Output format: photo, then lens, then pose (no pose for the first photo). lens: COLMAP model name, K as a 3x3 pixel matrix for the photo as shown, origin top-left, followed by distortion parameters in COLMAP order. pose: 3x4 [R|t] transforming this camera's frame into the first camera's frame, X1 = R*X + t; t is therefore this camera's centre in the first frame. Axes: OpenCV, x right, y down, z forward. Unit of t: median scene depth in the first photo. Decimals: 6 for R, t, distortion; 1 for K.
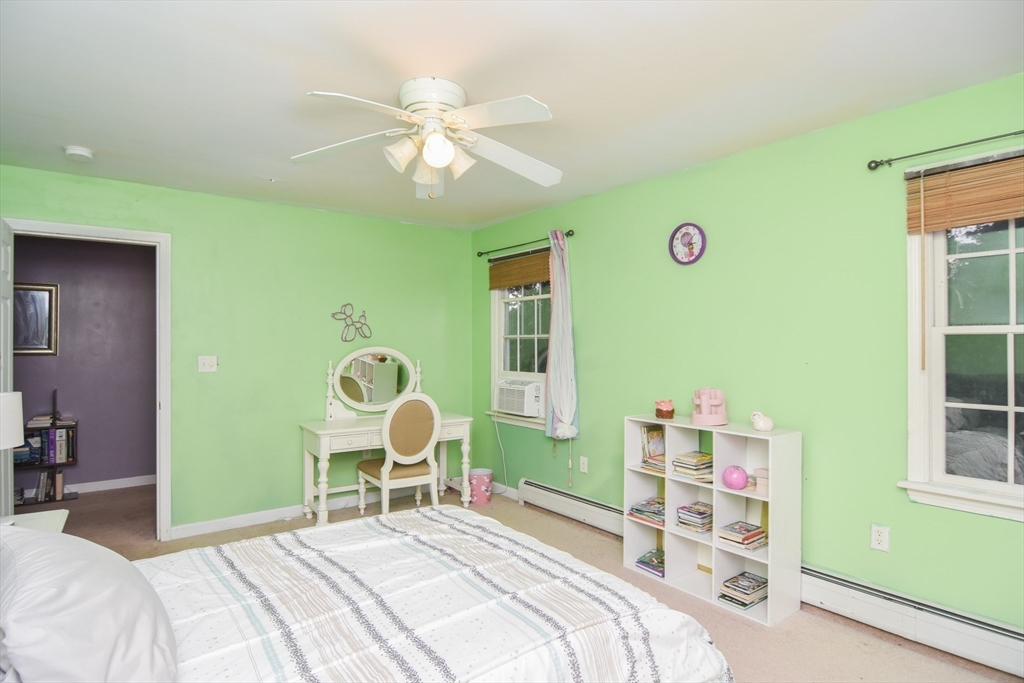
lens RADIAL K [[548.7, 0, 508.2], [0, 548.7, 339.2], [0, 0, 1]] dist [-0.004734, -0.011577]
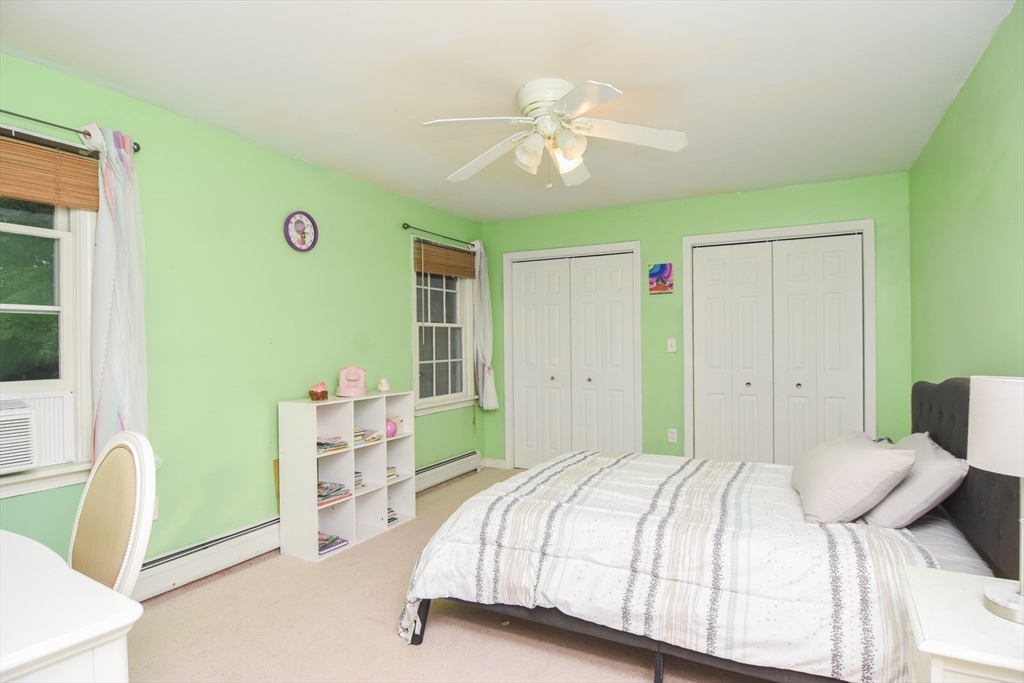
lens RADIAL K [[510.7, 0, 526.8], [0, 510.7, 335.8], [0, 0, 1]] dist [-0.001006, -0.000066]
pose [[-0.414556, 0.005471, 0.910008, -0.732119], [-0.006276, 0.999941, -0.008870, 0.029161], [-0.910002, -0.009388, -0.414497, 1.015539]]
